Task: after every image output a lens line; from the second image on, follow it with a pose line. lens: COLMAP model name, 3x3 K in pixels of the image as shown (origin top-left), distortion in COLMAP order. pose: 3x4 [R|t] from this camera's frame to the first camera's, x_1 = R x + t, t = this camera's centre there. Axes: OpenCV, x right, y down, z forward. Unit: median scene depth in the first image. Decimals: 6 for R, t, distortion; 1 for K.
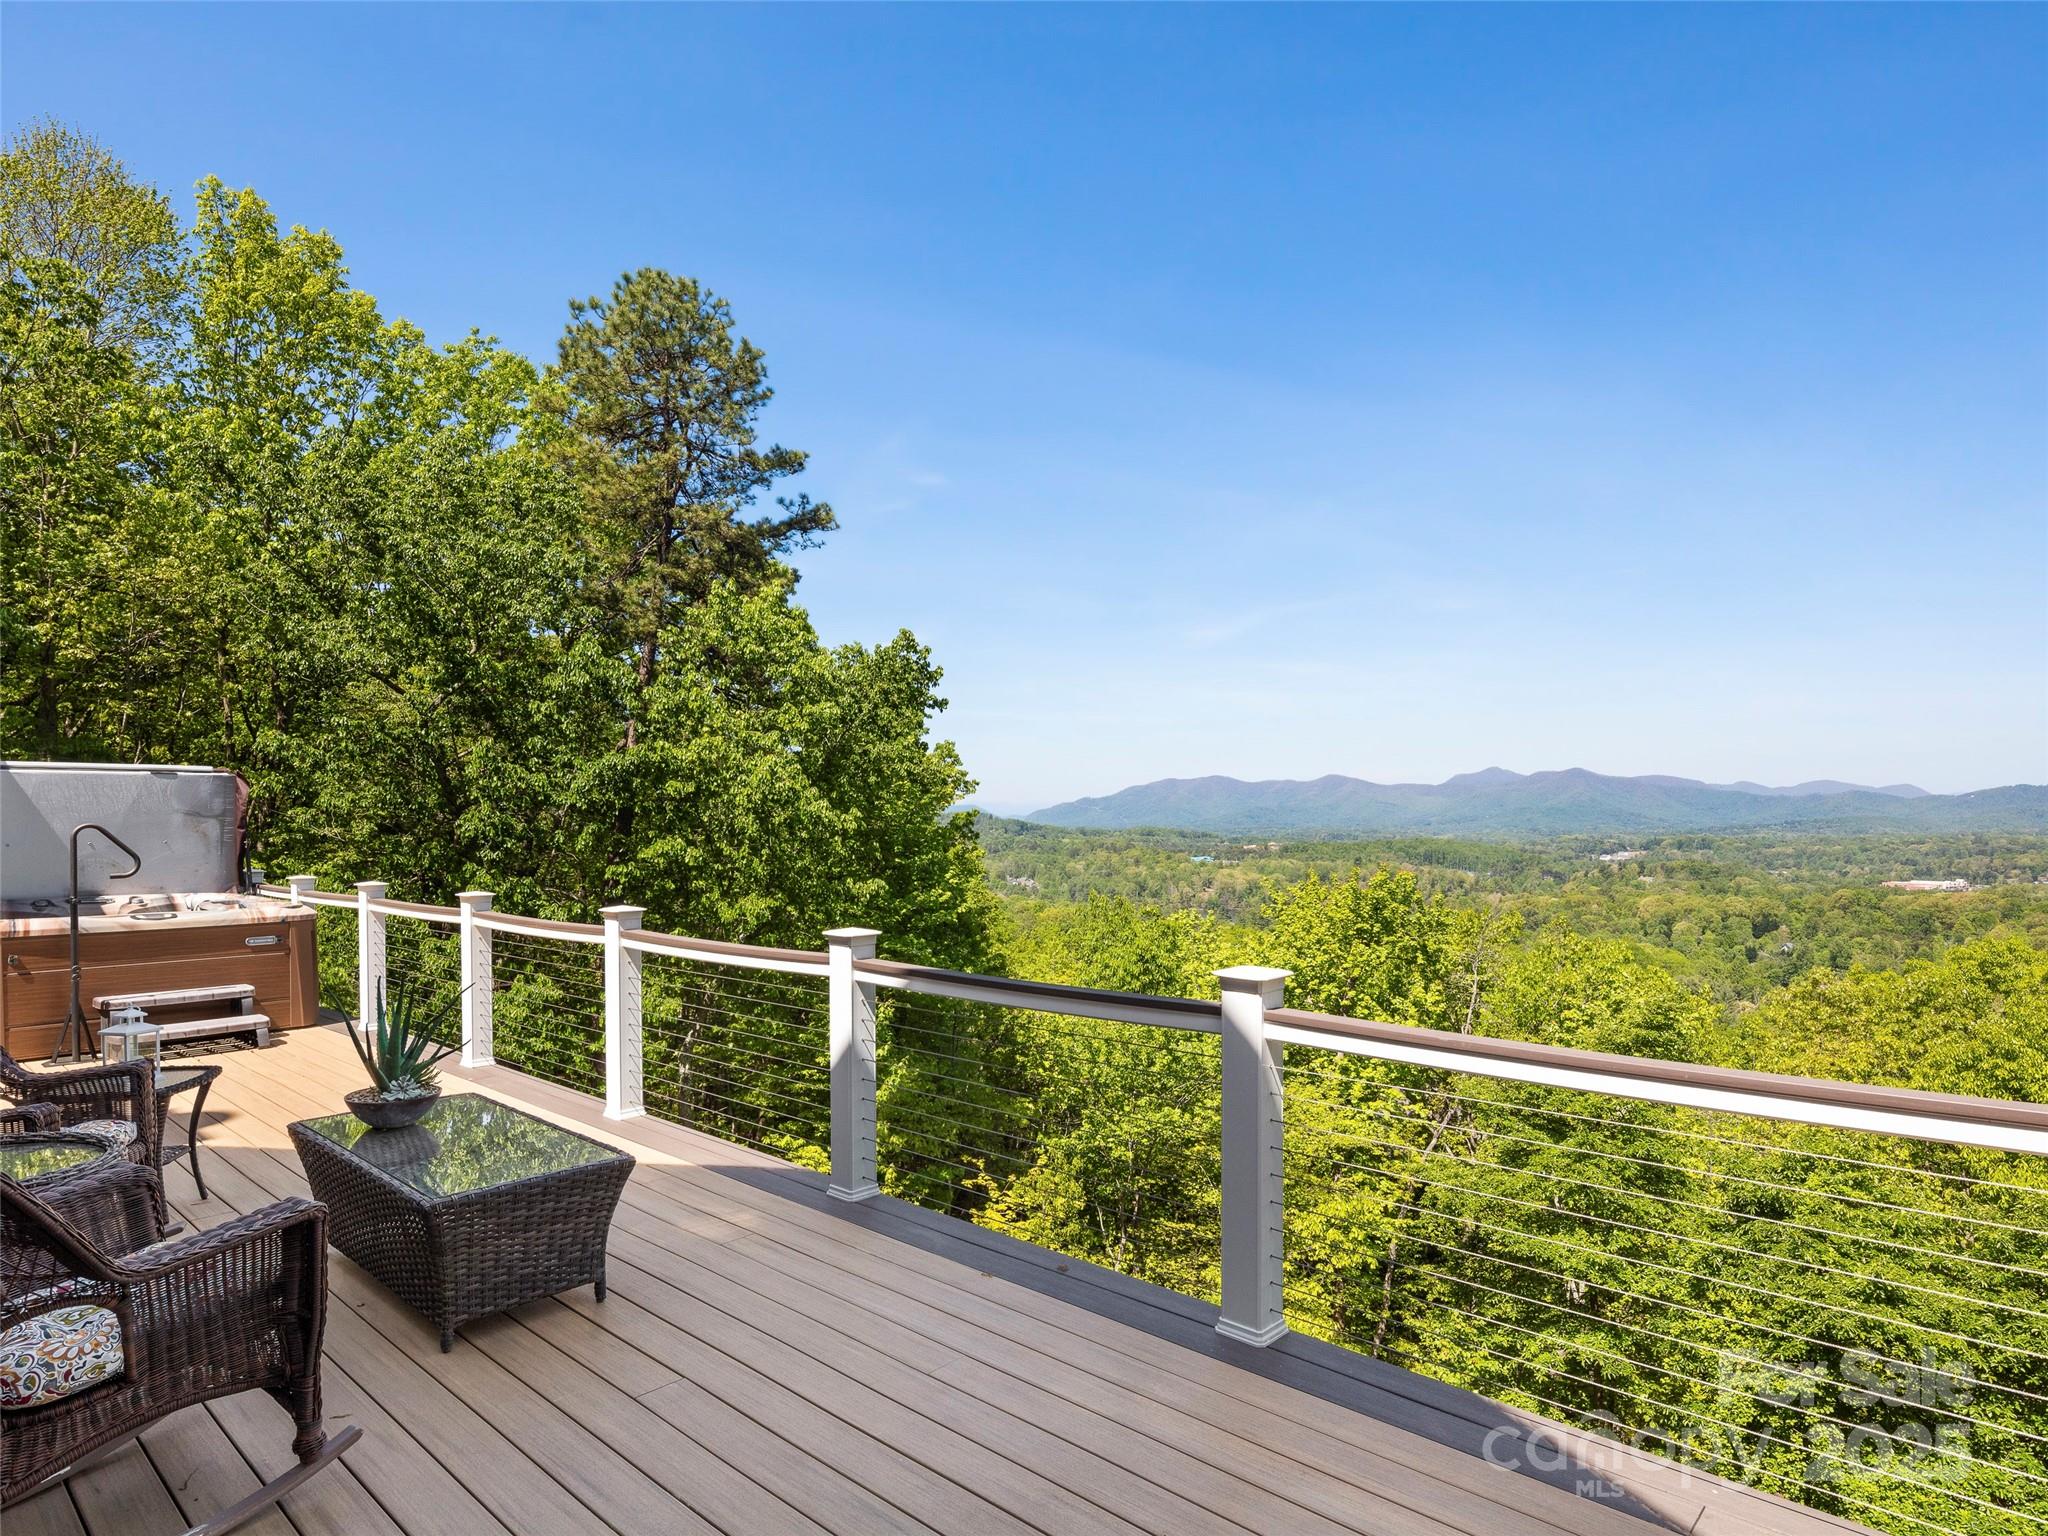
lens RADIAL K [[1141.5, 0, 1007.9], [0, 1141.5, 833.7], [0, 0, 1]] dist [0.003129, 0.001653]
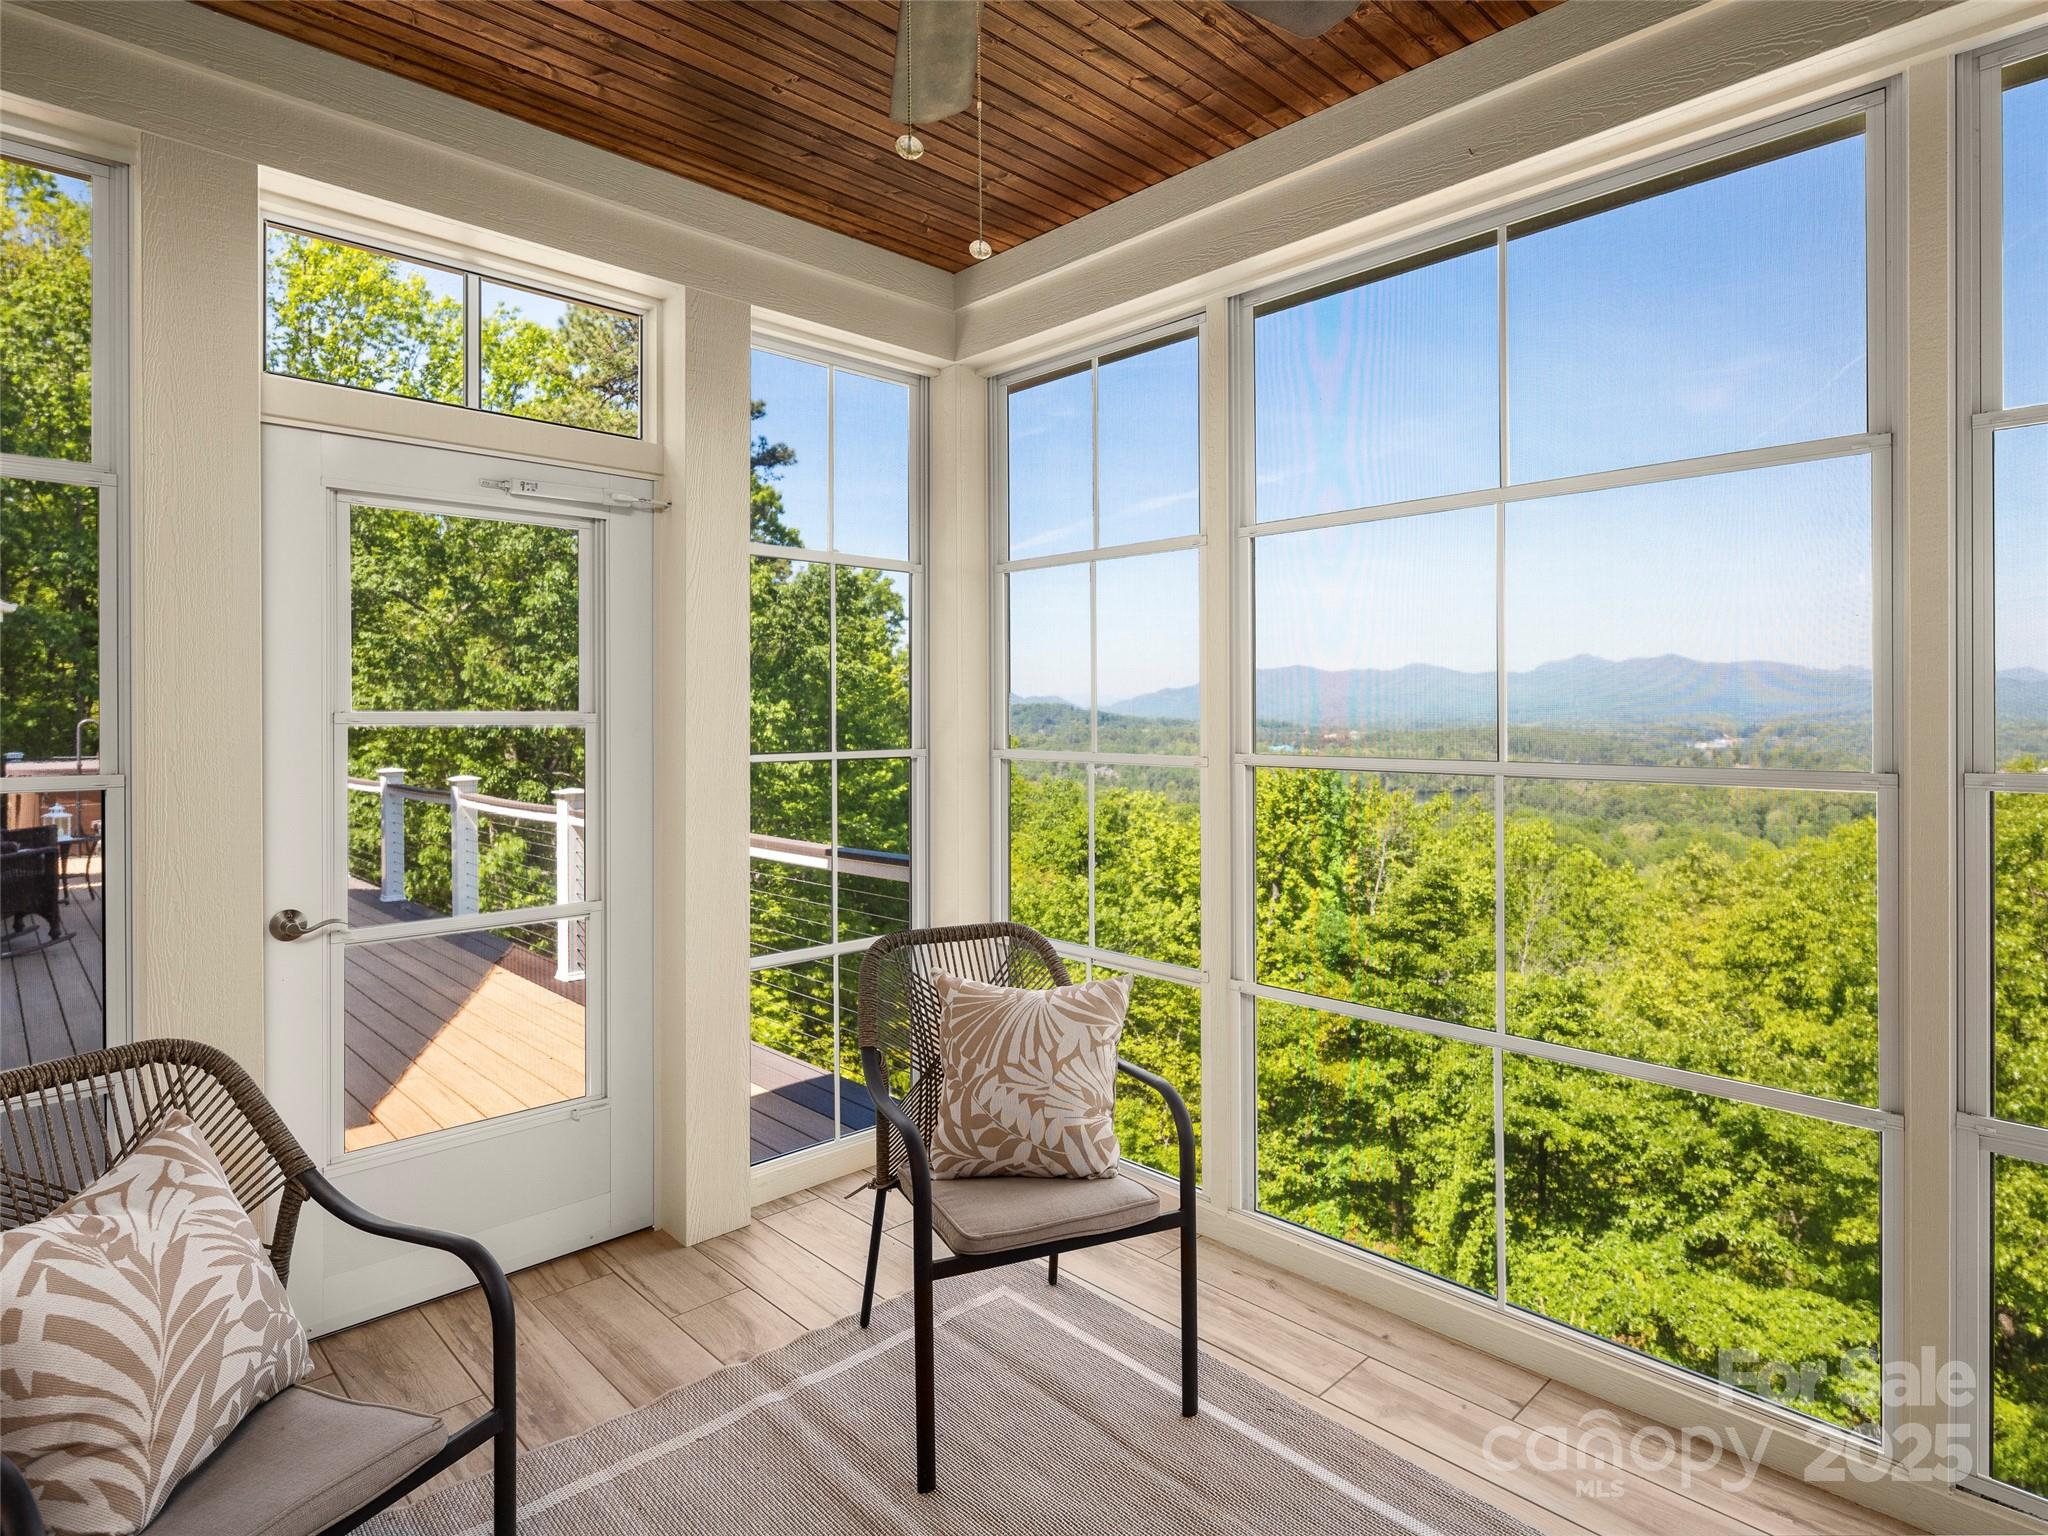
lens RADIAL K [[1141.5, 0, 1026.2], [0, 1141.5, 693.4], [0, 0, 1]] dist [0.003129, 0.001653]
pose [[0.997408, -0.006404, -0.071668, 0.167259], [0.004512, 0.999638, -0.026530, 0.000735], [0.071812, 0.026138, 0.997076, -0.142789]]
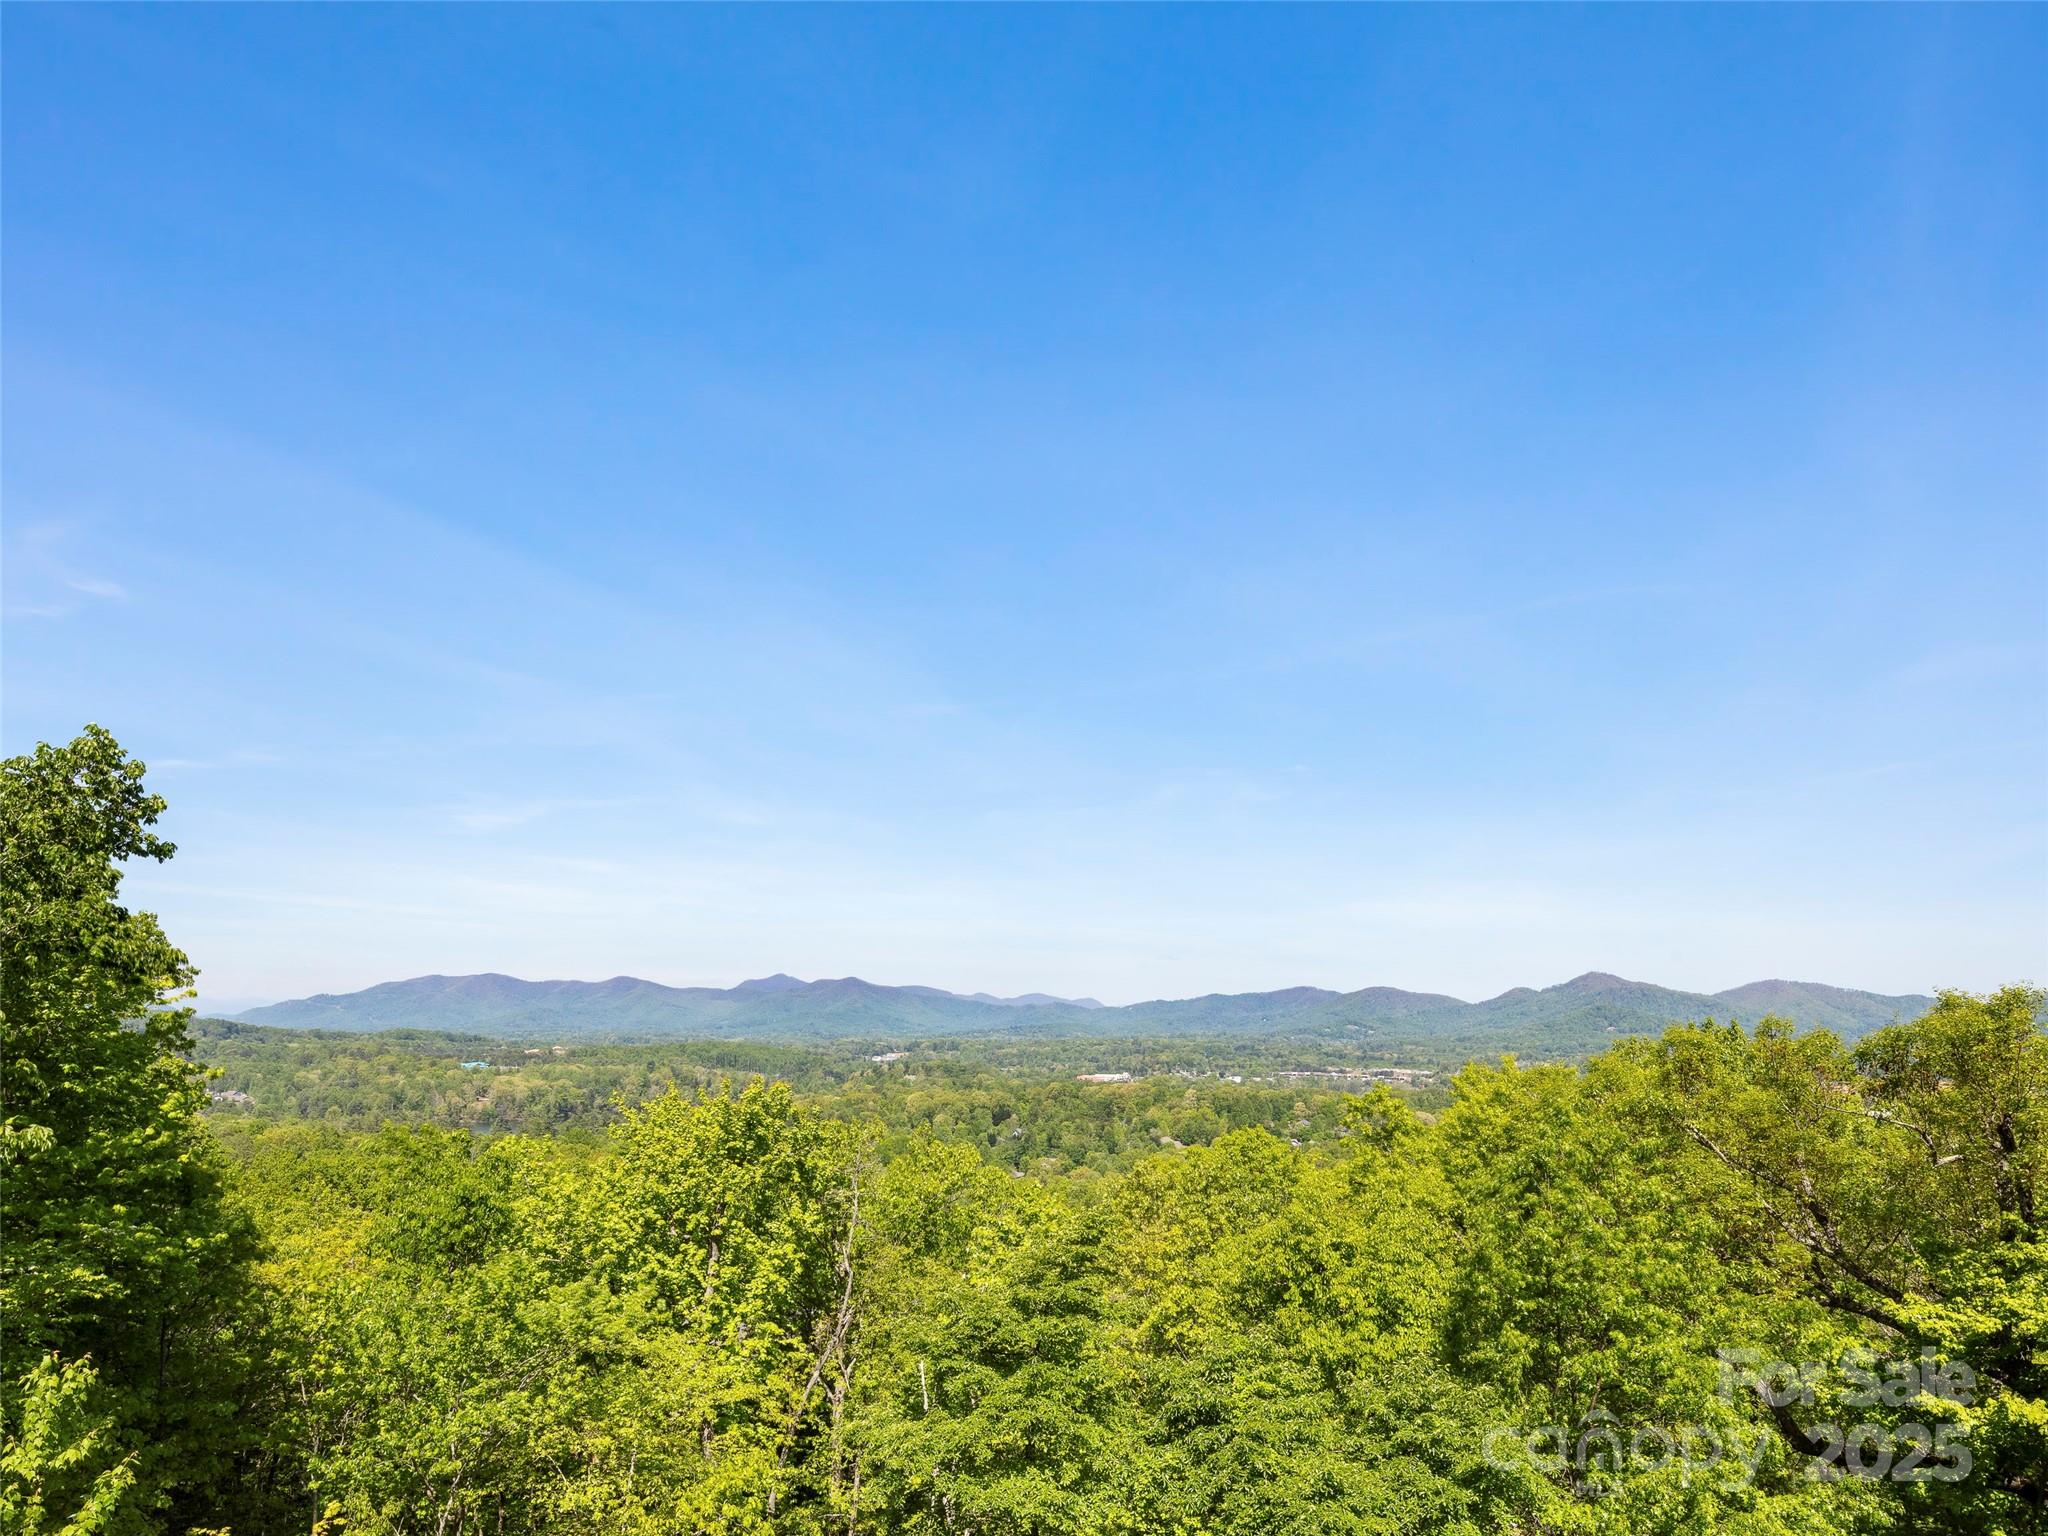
lens RADIAL K [[1136.7, 0, 1032.8], [0, 1136.7, 1012.5], [0, 0, 1]] dist [-0.000858, -0.001777]
pose [[0.809084, 0.012136, 0.587568, -0.034333], [0.000428, 0.999774, -0.021239, -0.005298], [-0.587693, 0.017436, 0.808896, 0.160095]]
